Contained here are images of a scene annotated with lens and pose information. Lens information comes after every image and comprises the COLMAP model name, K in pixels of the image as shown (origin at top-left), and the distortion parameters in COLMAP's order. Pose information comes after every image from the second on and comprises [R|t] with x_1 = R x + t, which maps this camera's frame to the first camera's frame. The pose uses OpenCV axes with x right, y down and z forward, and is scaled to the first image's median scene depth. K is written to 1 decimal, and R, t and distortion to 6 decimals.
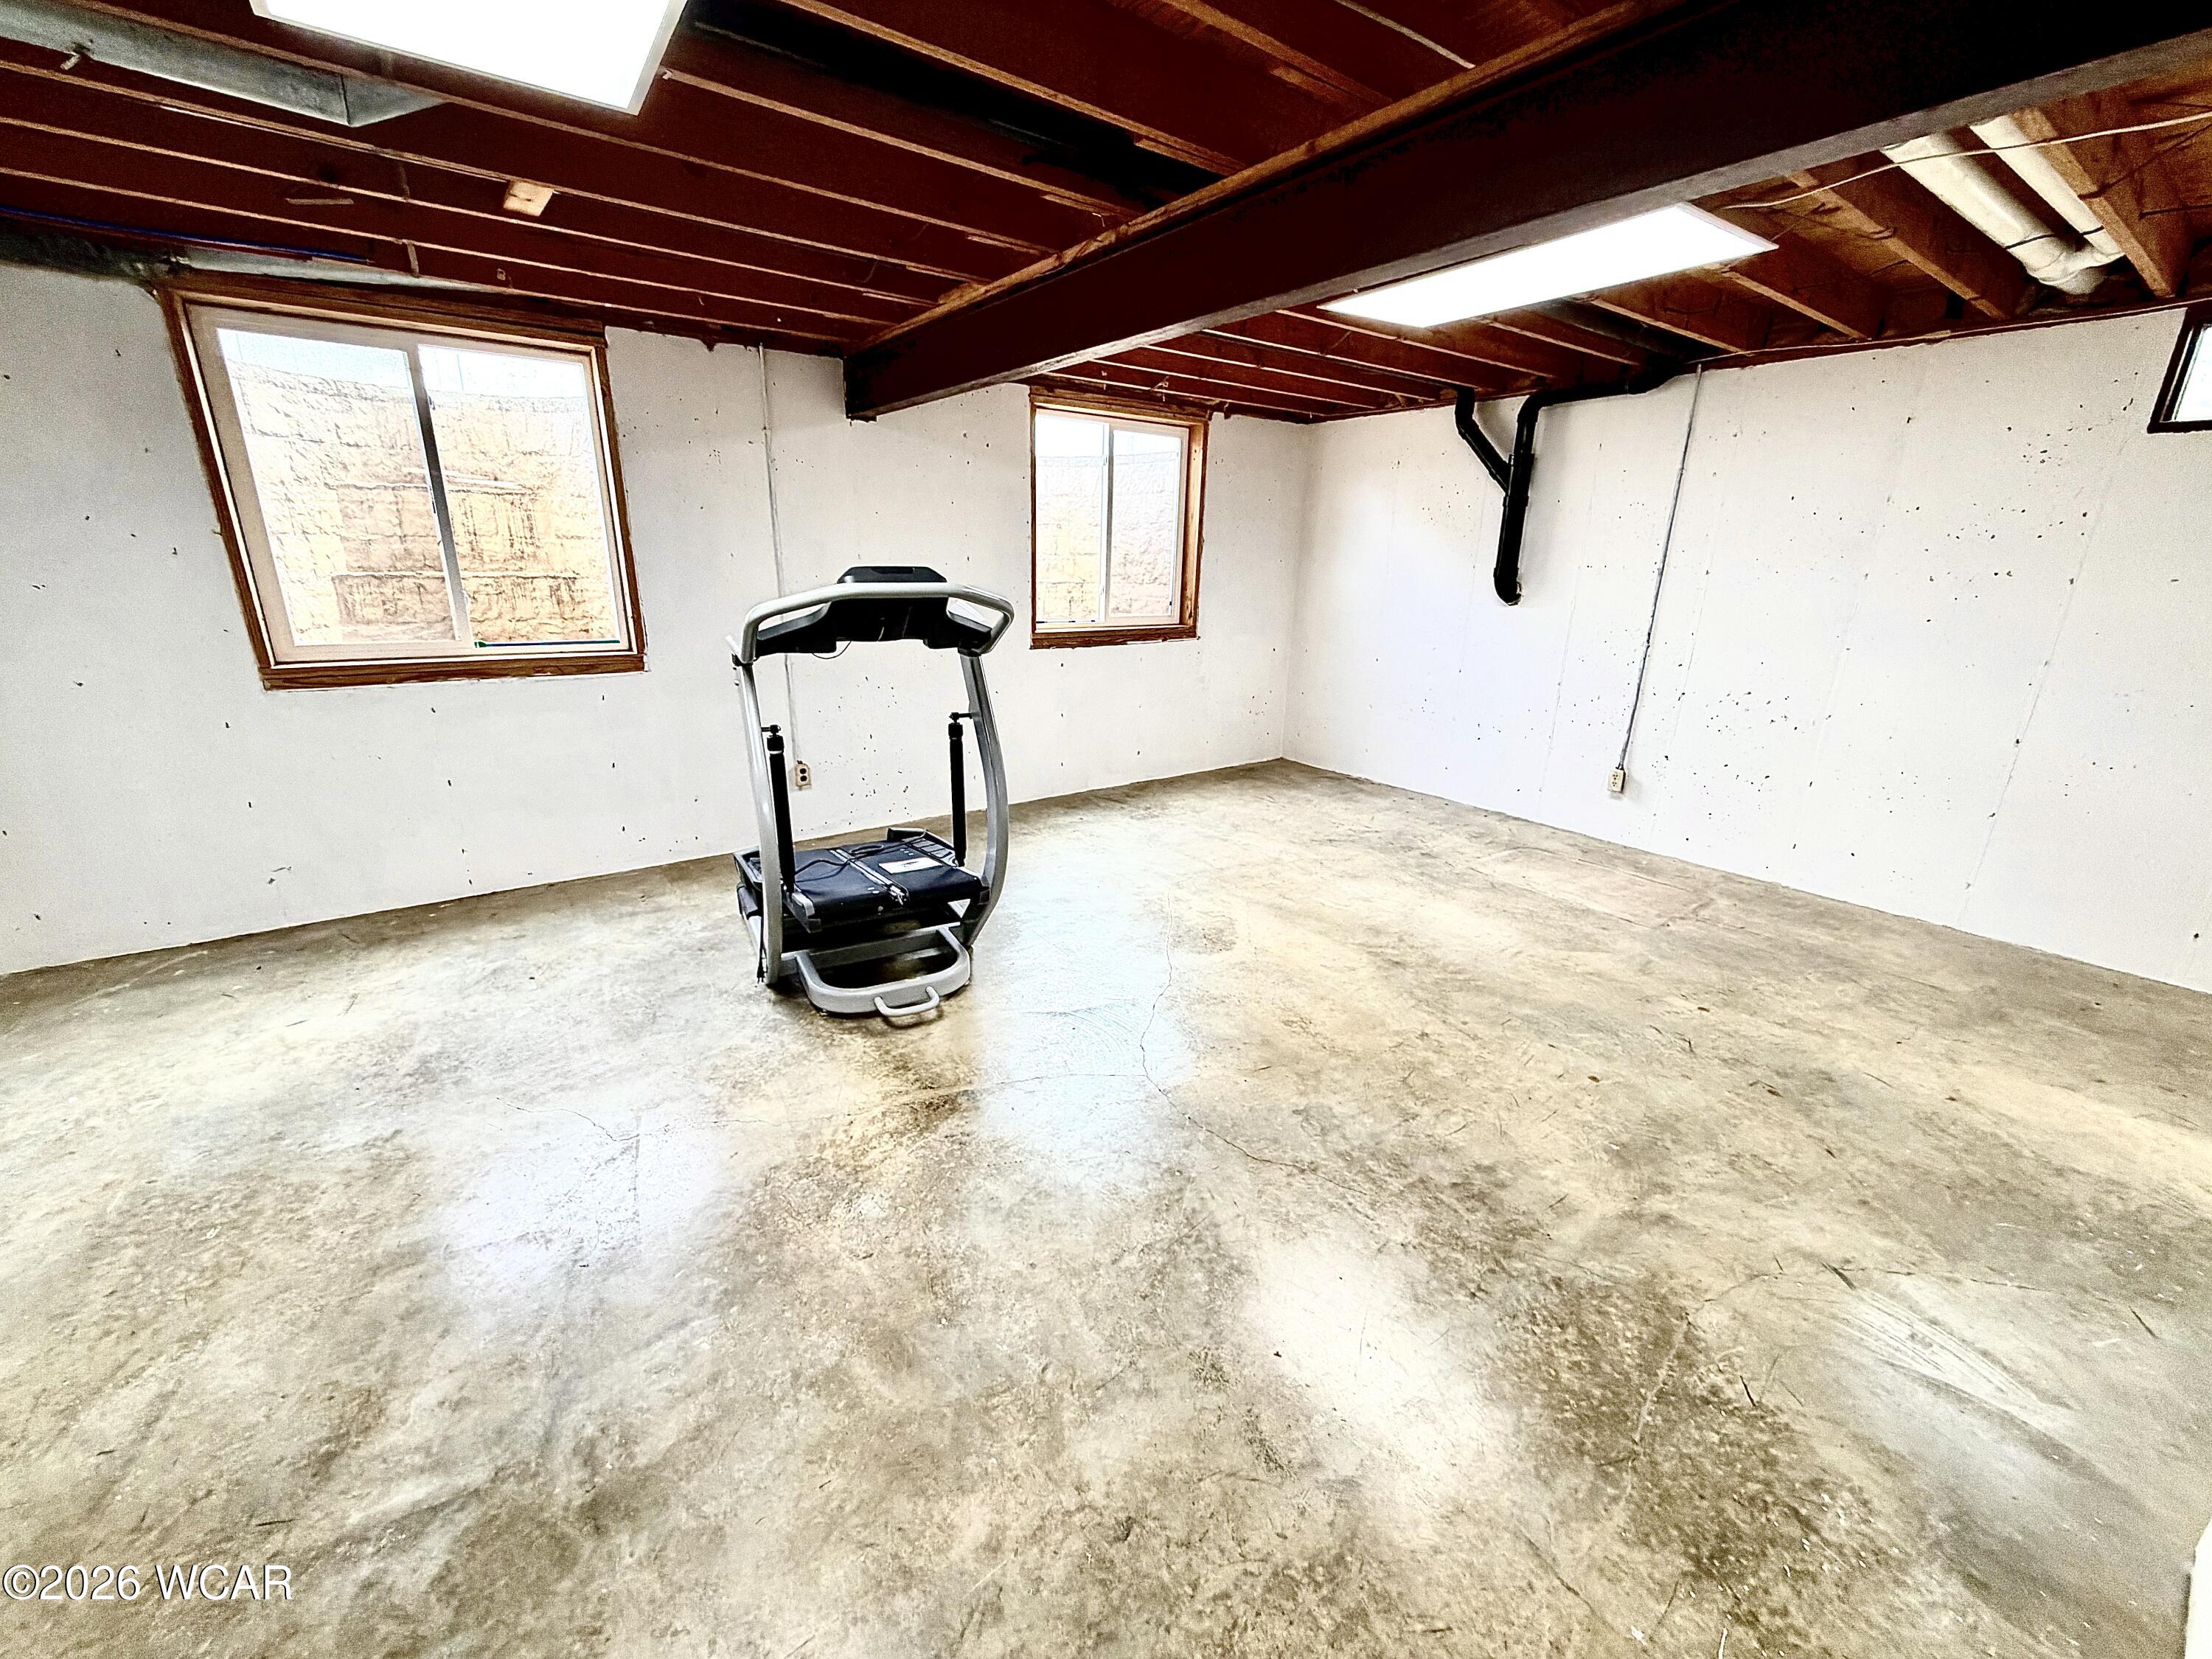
lens RADIAL K [[879.9, 0, 1105.3], [0, 879.9, 825.8], [0, 0, 1]] dist [0.001389, -0.000513]
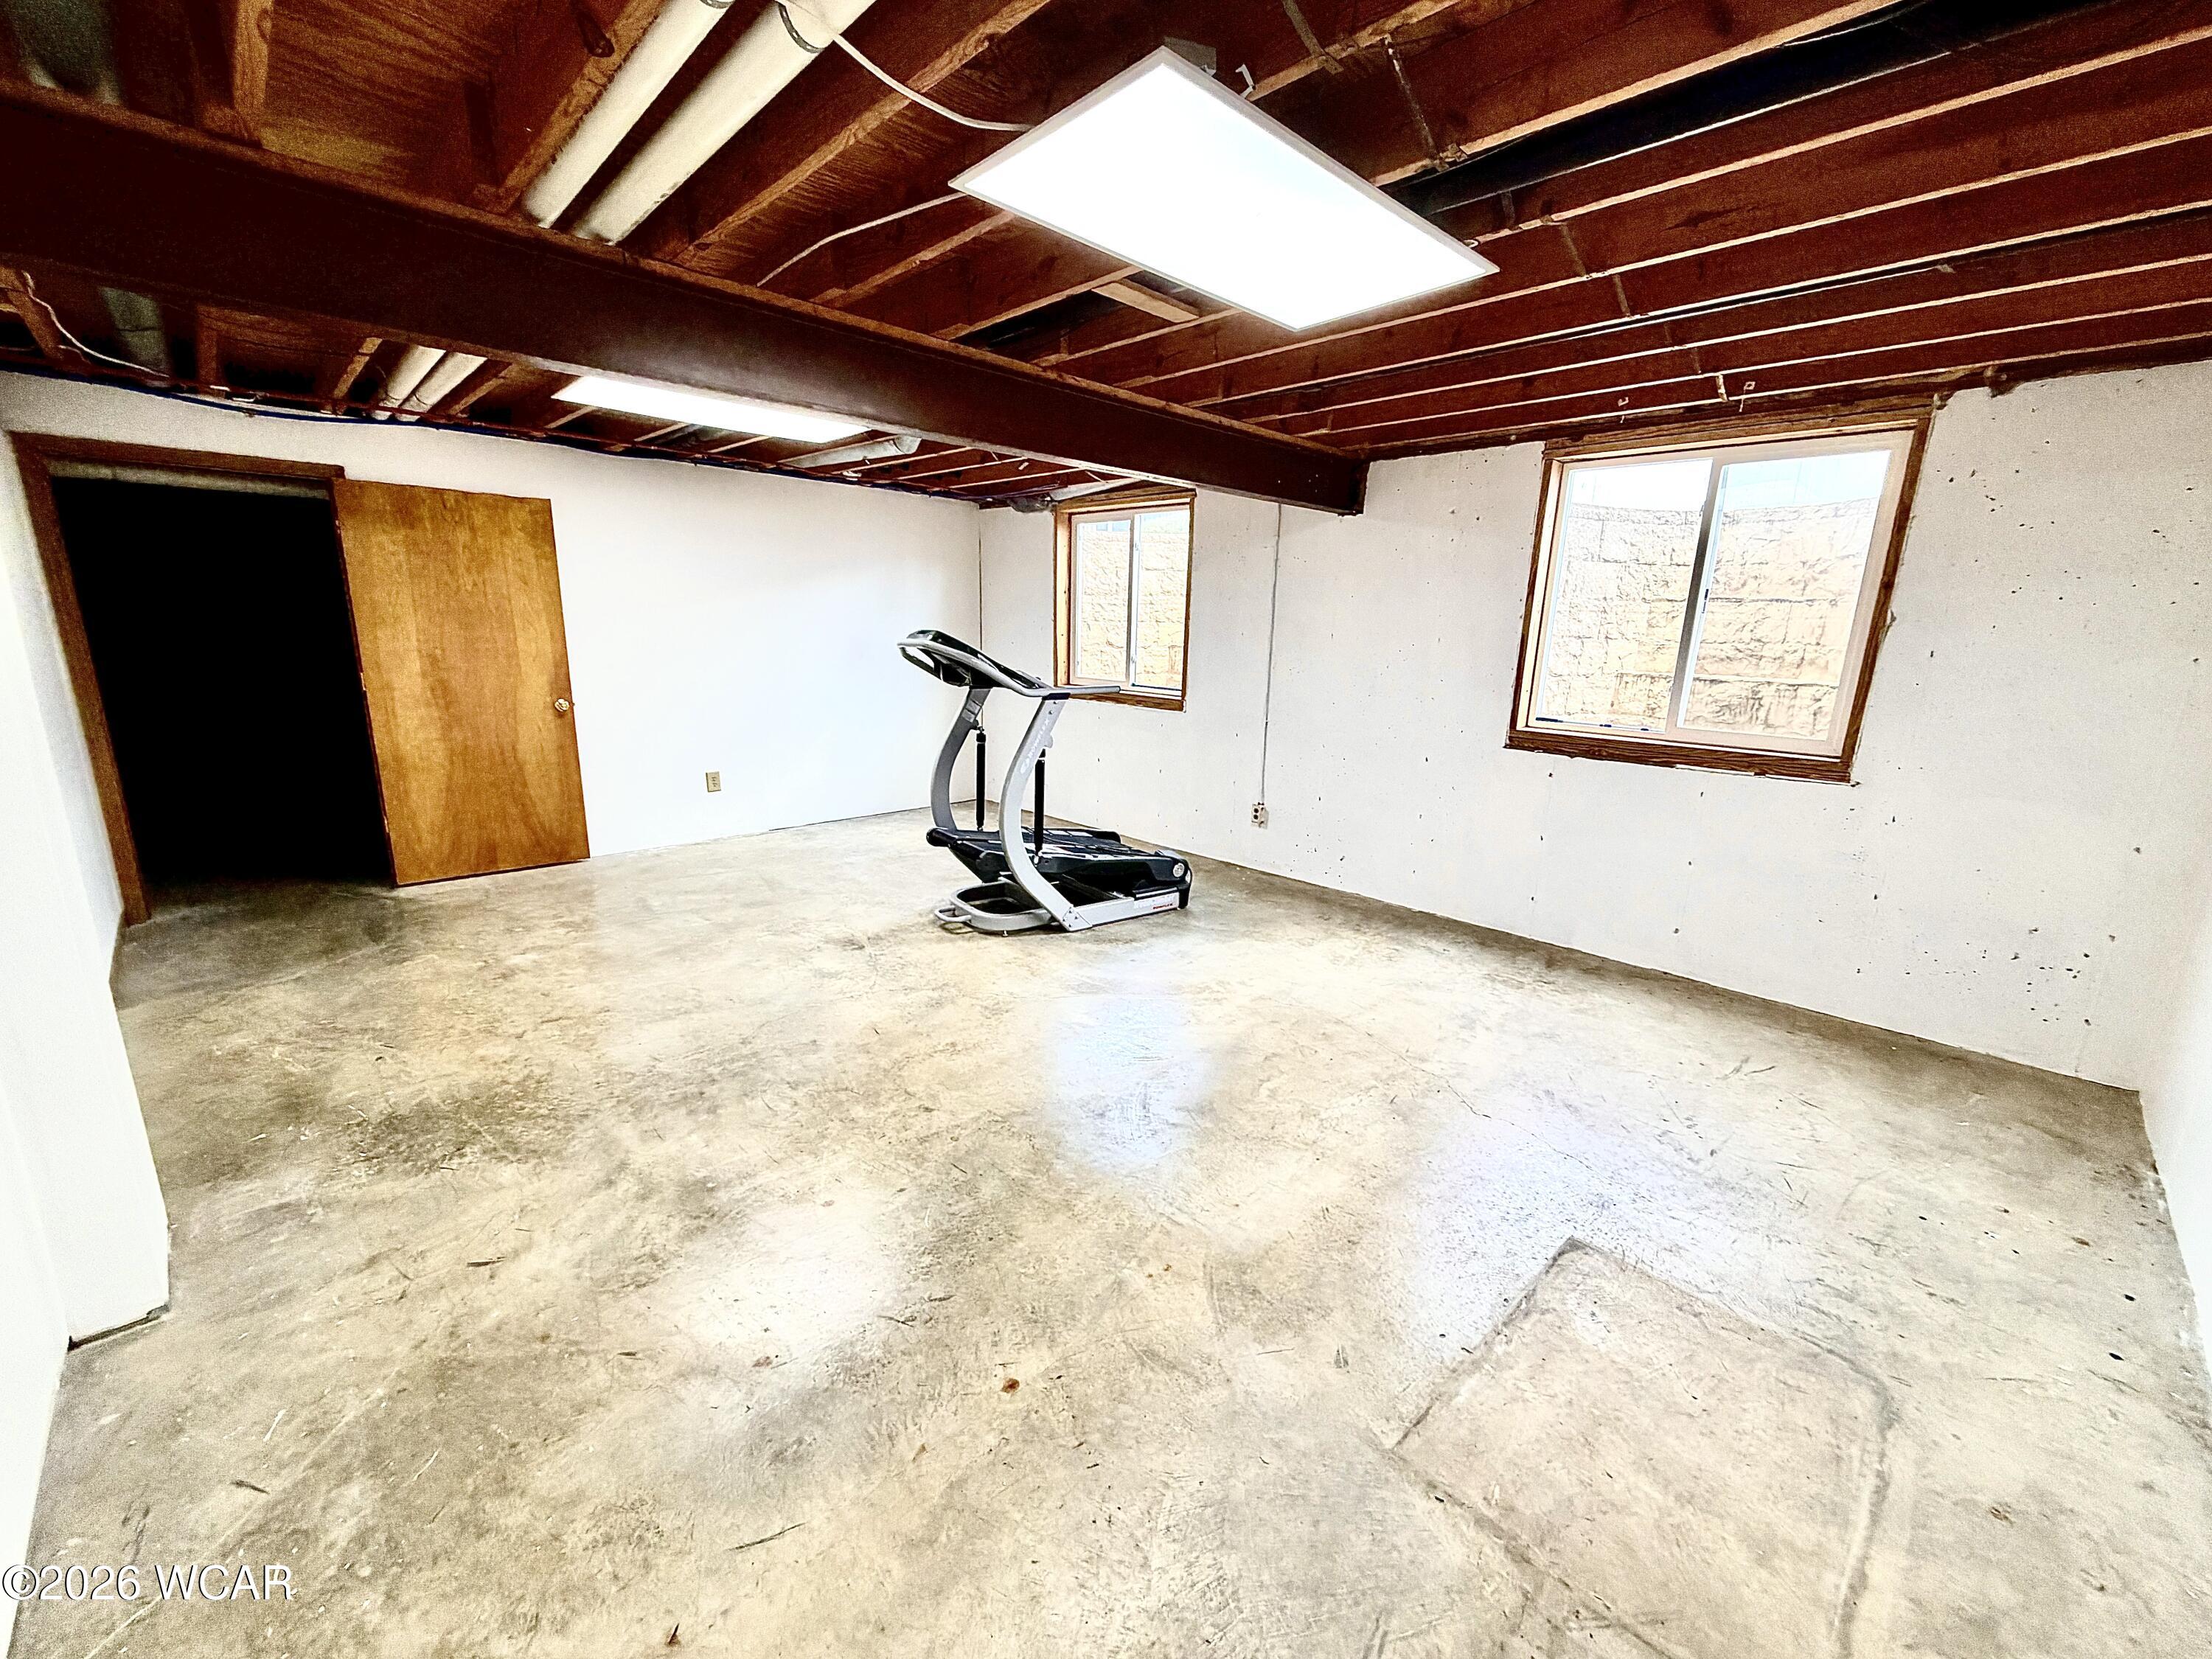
lens RADIAL K [[879.9, 0, 1102.7], [0, 879.9, 830.8], [0, 0, 1]] dist [0.001389, -0.000513]
pose [[0.145313, 0.214761, -0.965796, 1.094147], [-0.312251, 0.936223, 0.161203, -0.227799], [0.938820, 0.278146, 0.203104, 0.786978]]
